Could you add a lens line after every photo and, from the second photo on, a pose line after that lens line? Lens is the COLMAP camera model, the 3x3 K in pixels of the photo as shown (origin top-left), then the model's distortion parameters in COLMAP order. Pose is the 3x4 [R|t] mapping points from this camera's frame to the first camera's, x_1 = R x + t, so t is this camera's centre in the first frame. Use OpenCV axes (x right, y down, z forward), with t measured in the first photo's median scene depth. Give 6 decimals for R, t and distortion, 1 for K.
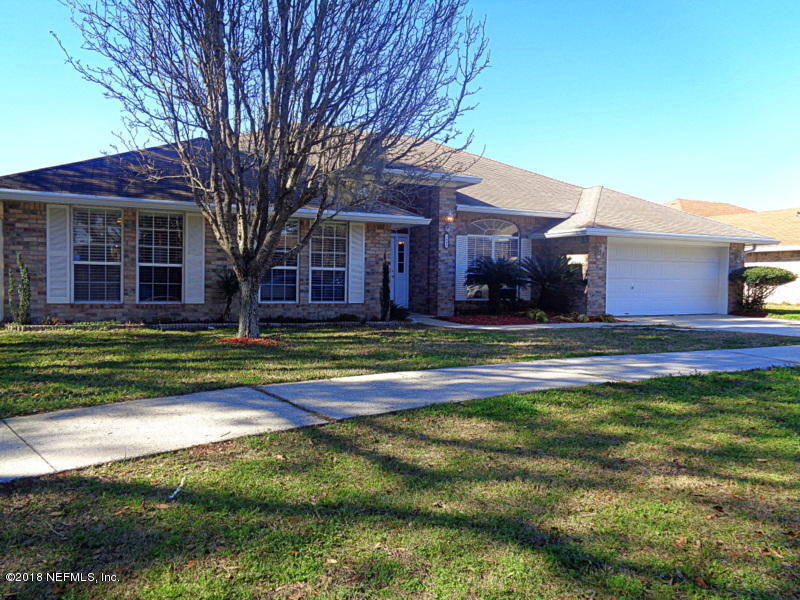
lens RADIAL K [[611.1, 0, 405.3], [0, 611.1, 302.2], [0, 0, 1]] dist [0.014977, 0.002814]
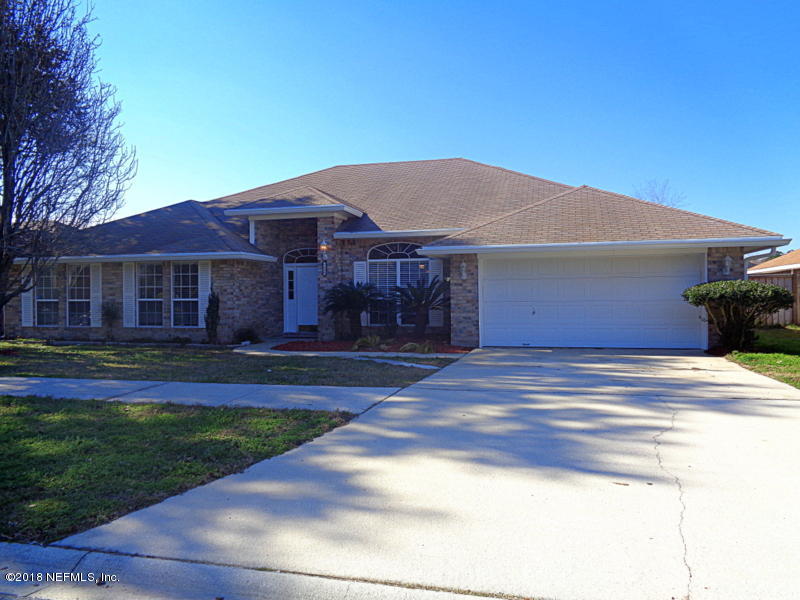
lens RADIAL K [[611.1, 0, 405.3], [0, 611.1, 302.2], [0, 0, 1]] dist [0.014977, 0.002814]
pose [[0.763032, -0.013166, -0.646227, 0.994023], [-0.005029, 0.999641, -0.026303, -0.019497], [0.646341, 0.023320, 0.762692, 0.348415]]
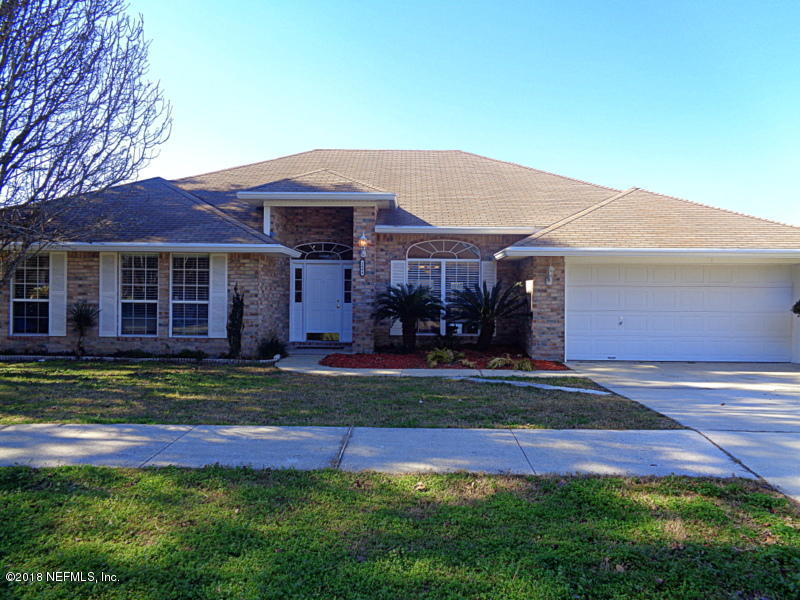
lens RADIAL K [[611.1, 0, 405.3], [0, 611.1, 302.2], [0, 0, 1]] dist [0.014977, 0.002814]
pose [[0.893775, 0.001146, -0.448513, 0.610106], [-0.013888, 0.999588, -0.025121, -0.034568], [0.448300, 0.028681, 0.893423, 0.284273]]
